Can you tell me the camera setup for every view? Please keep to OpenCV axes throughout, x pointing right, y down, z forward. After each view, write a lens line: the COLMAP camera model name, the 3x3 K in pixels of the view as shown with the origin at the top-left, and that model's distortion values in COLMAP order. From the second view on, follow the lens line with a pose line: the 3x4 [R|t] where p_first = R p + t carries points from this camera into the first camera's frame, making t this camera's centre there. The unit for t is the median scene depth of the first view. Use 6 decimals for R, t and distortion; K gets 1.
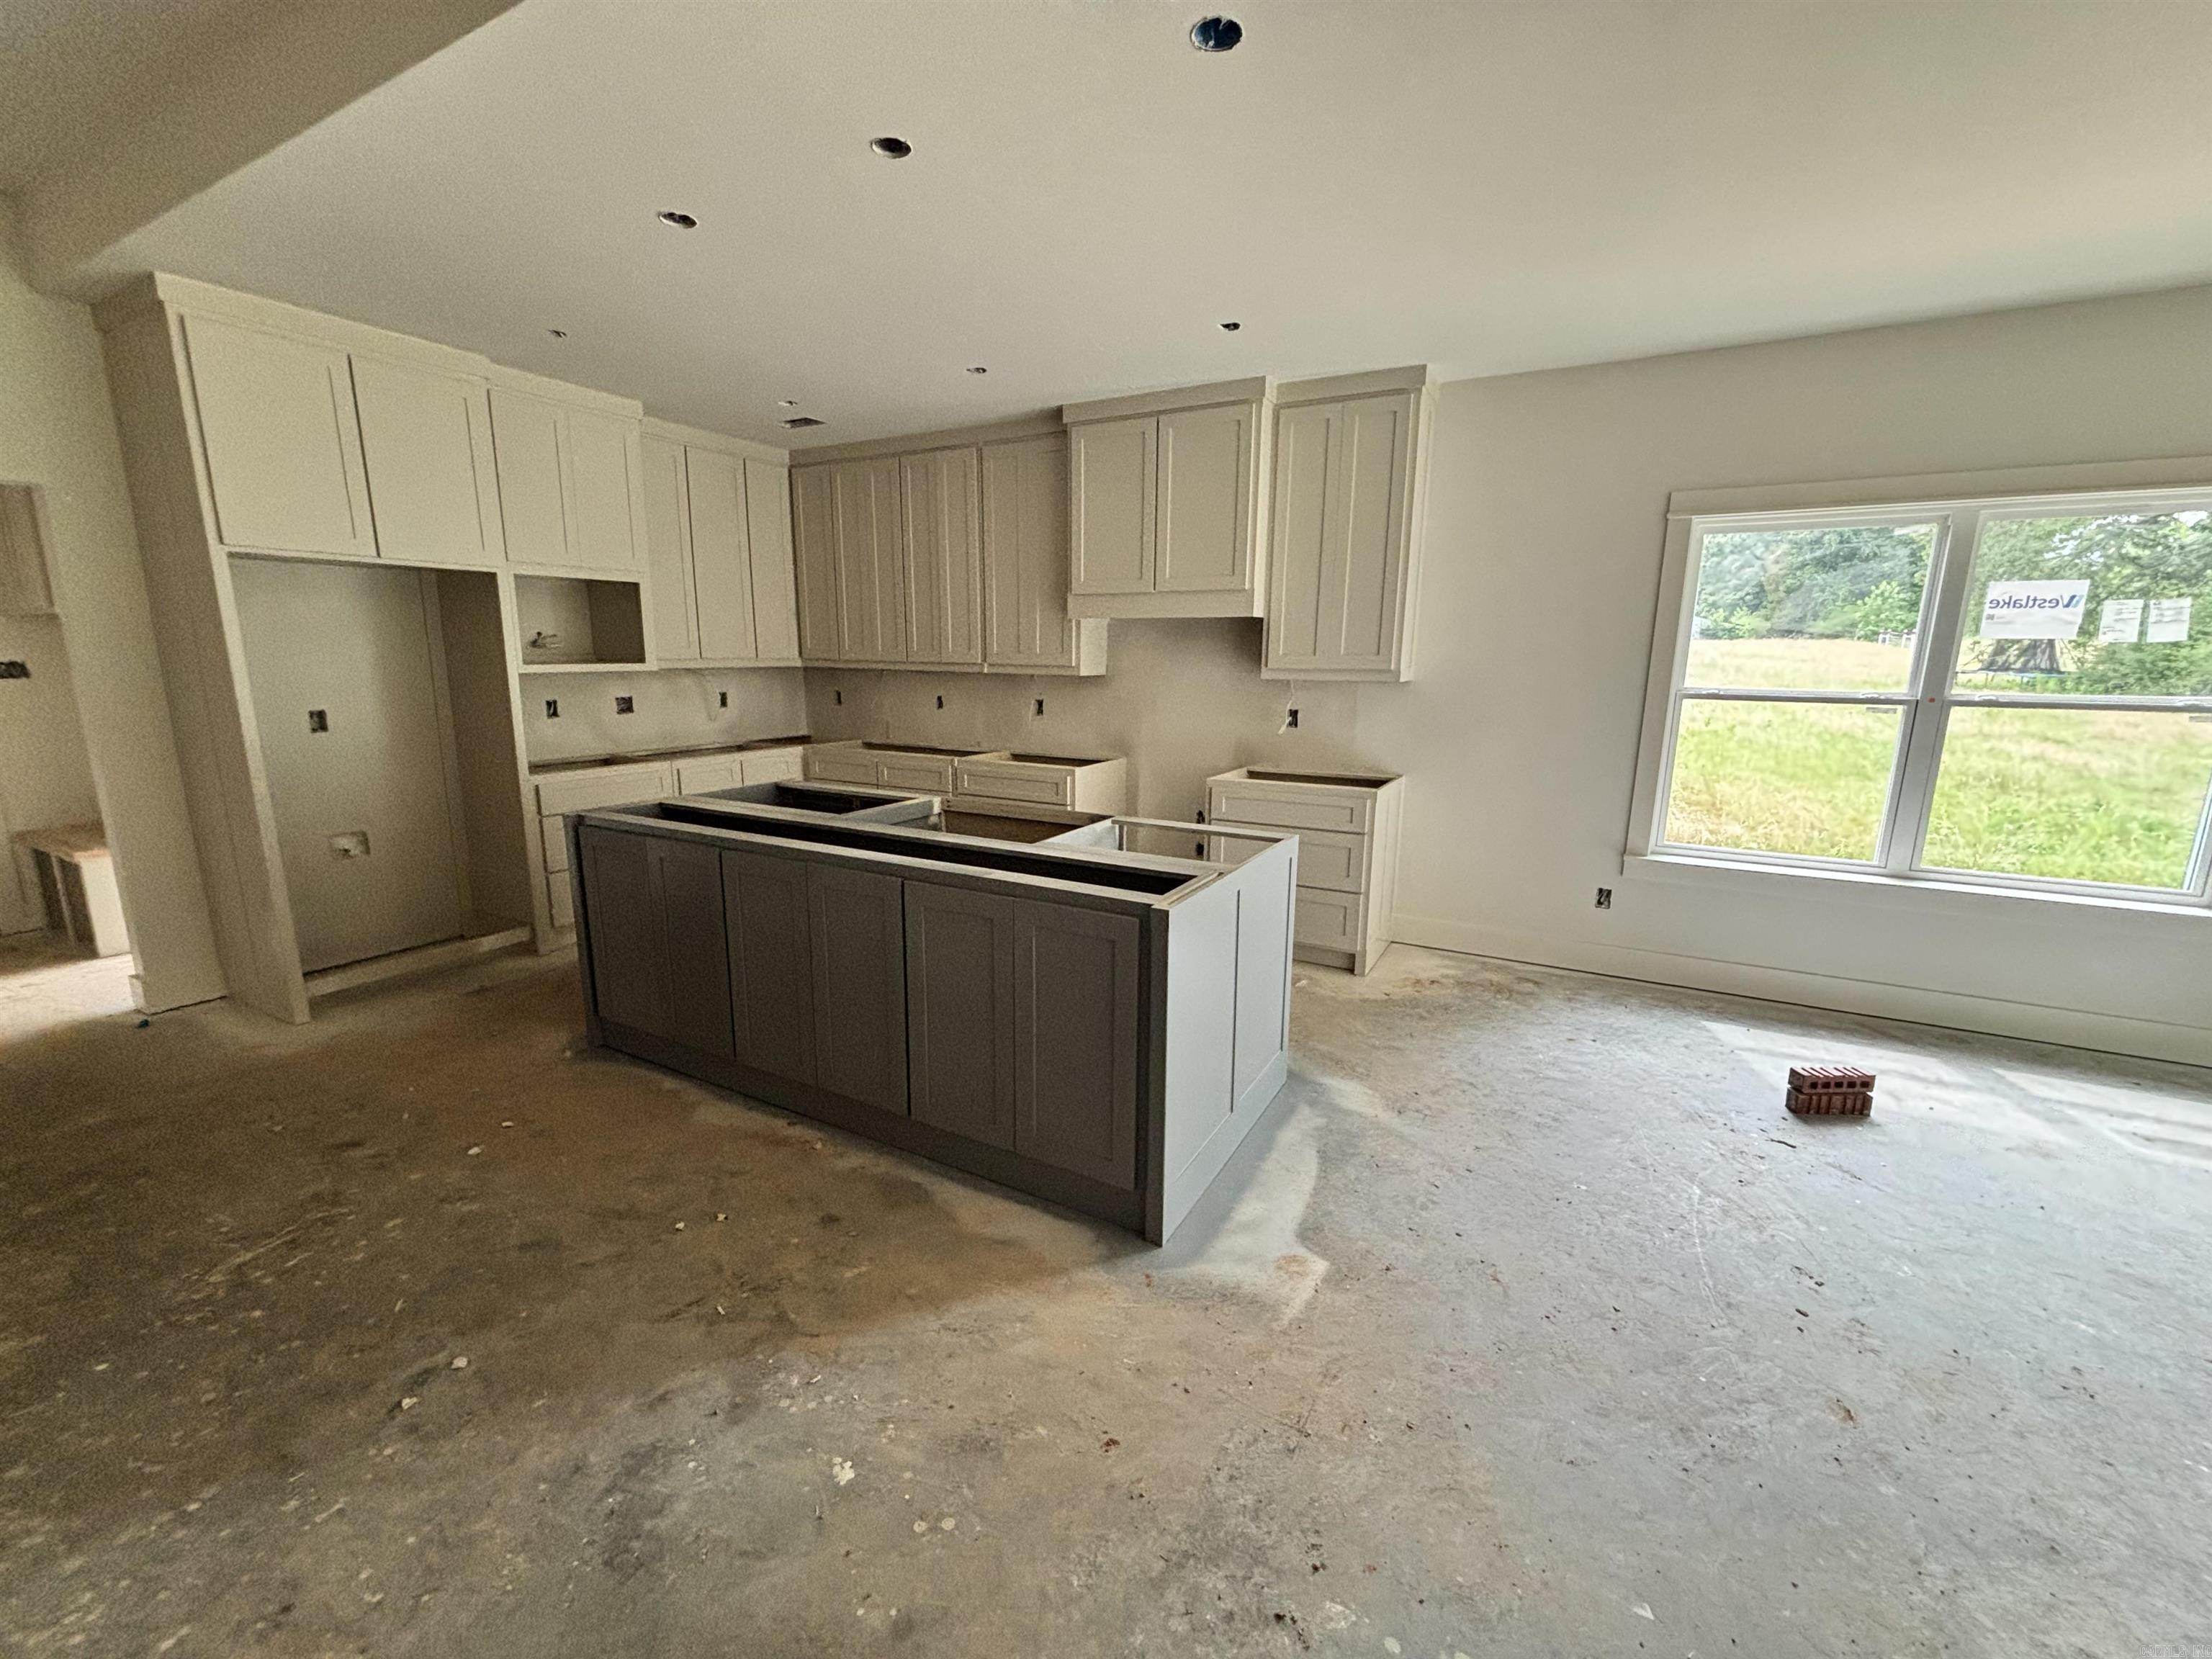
lens RADIAL K [[906.0, 0, 1106.0], [0, 906.0, 829.5], [0, 0, 1]] dist [-0.004485, 0.003721]
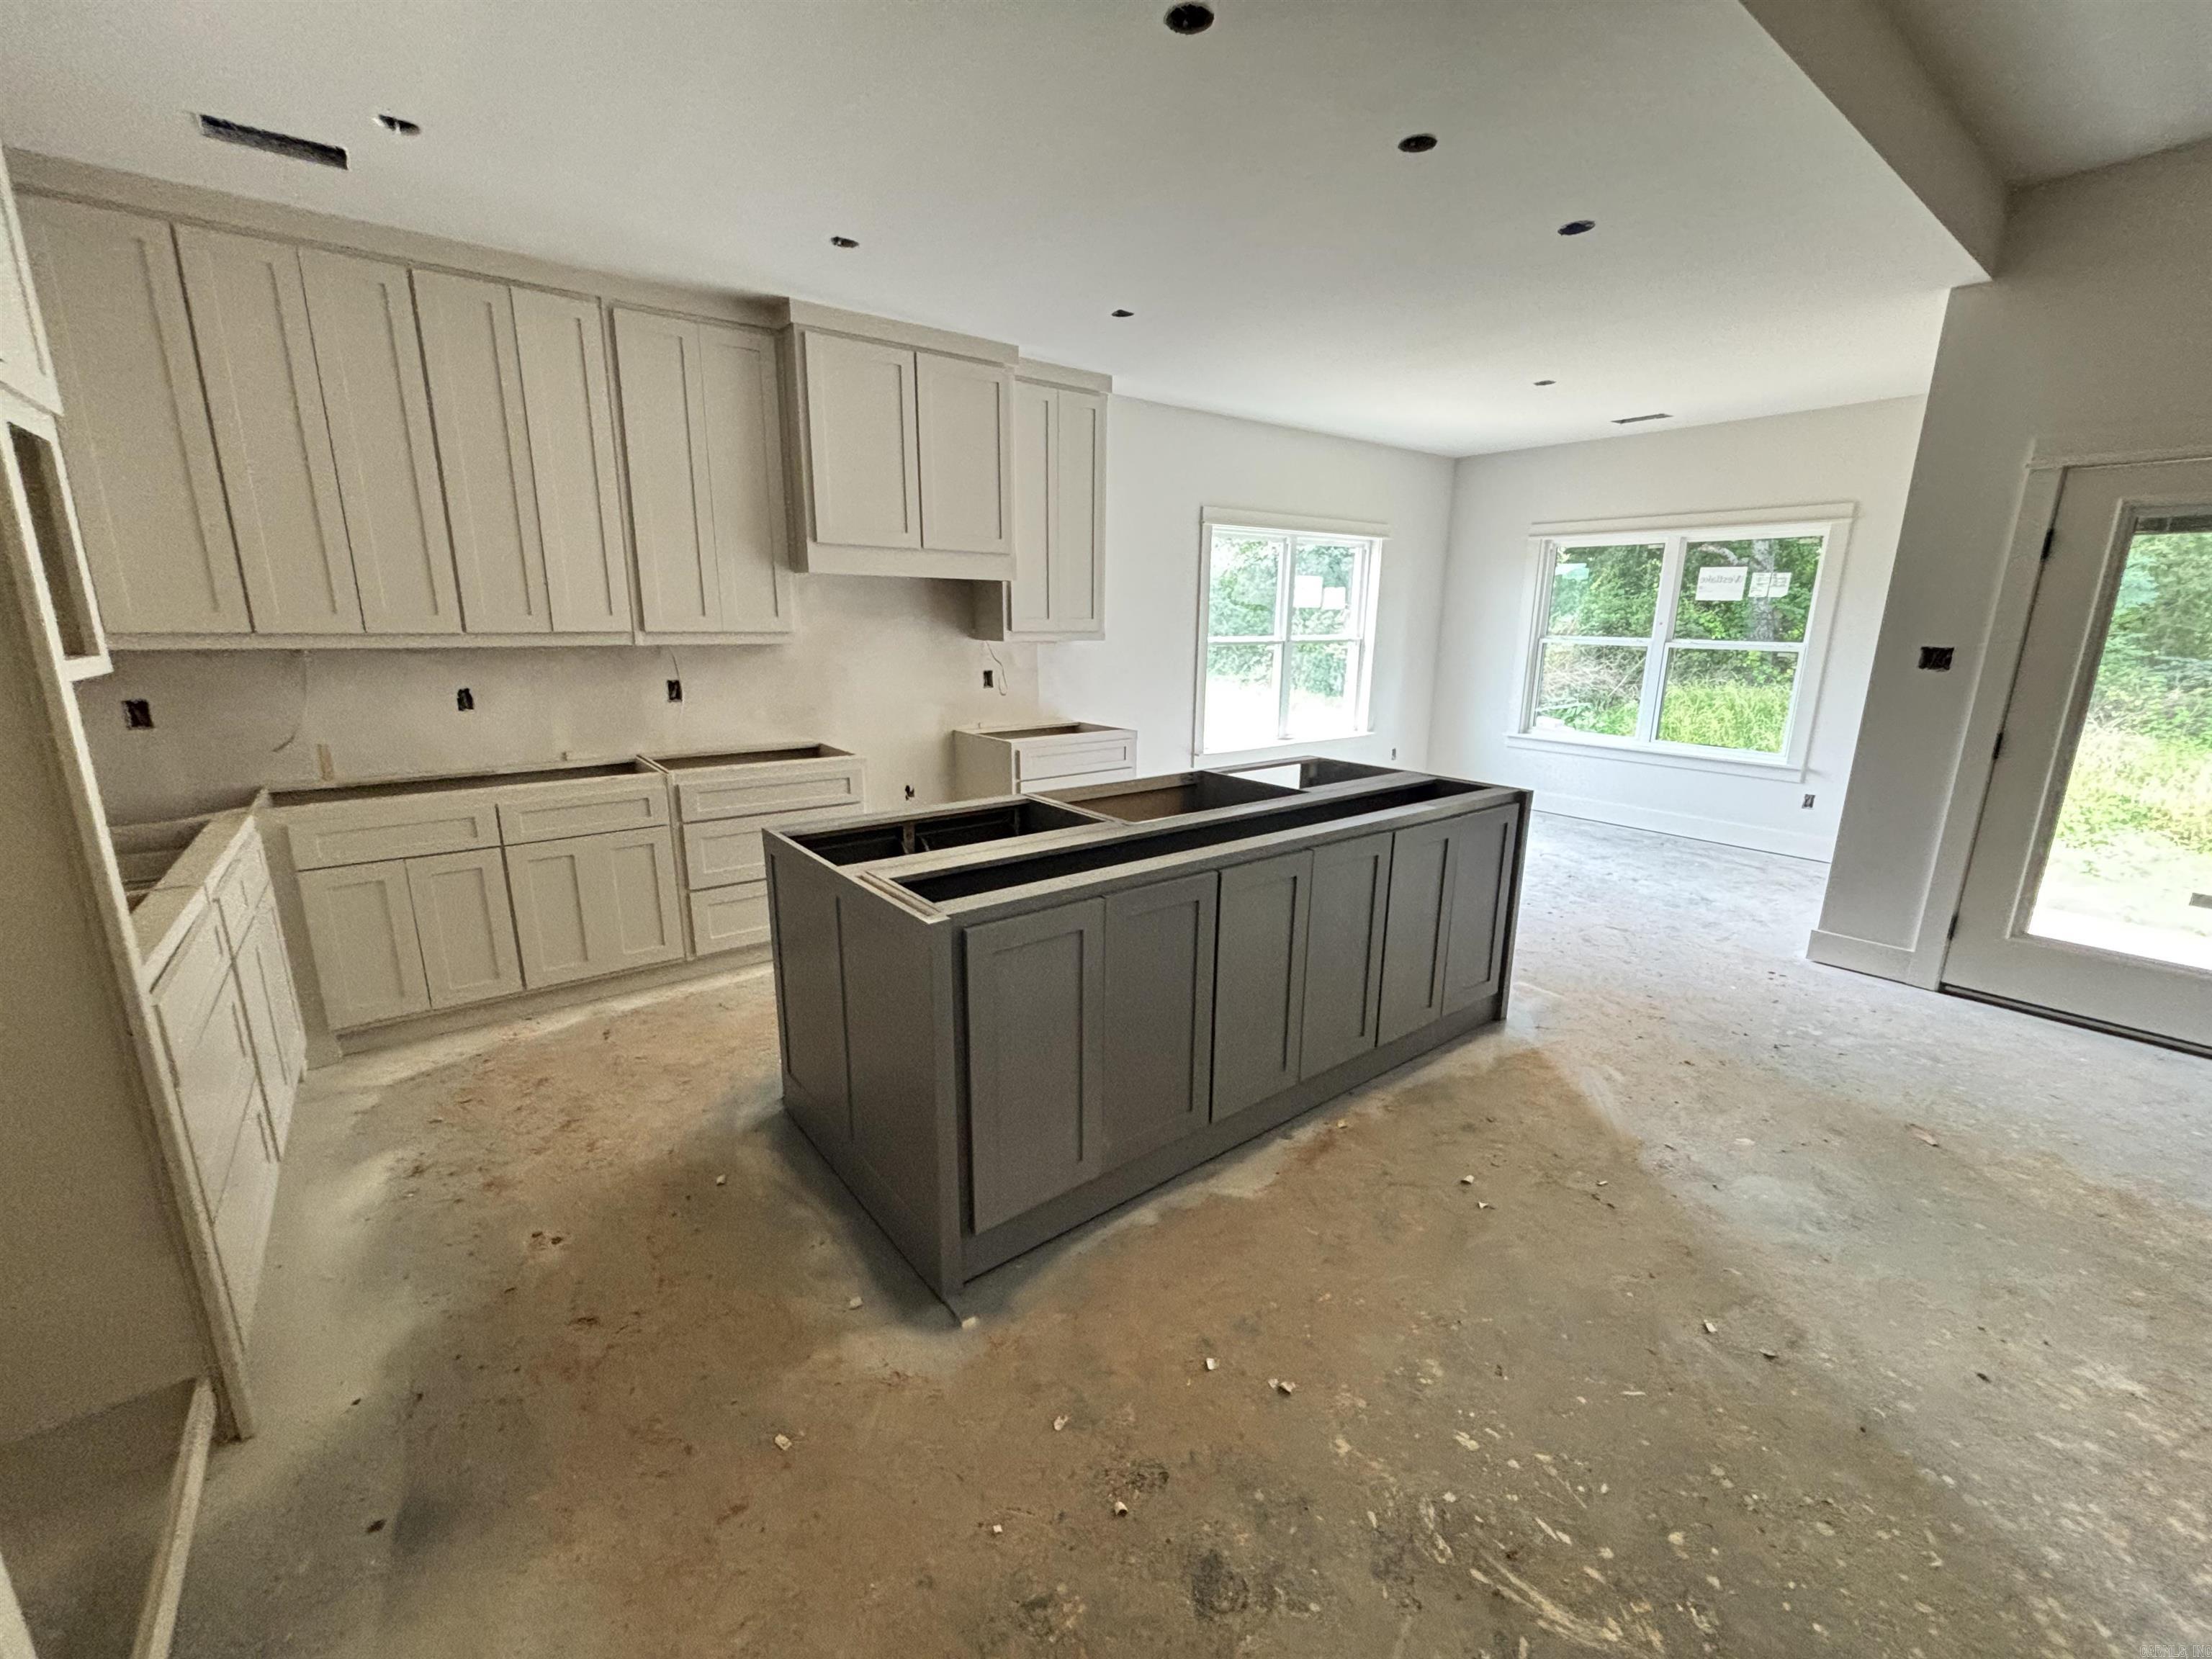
lens RADIAL K [[896.6, 0, 1106.0], [0, 896.6, 829.5], [0, 0, 1]] dist [-0.003573, -0.000047]
pose [[0.395212, -0.218454, 0.892236, -0.868707], [0.175950, 0.971329, 0.159882, -0.116626], [-0.901581, 0.093802, 0.422318, 0.560947]]
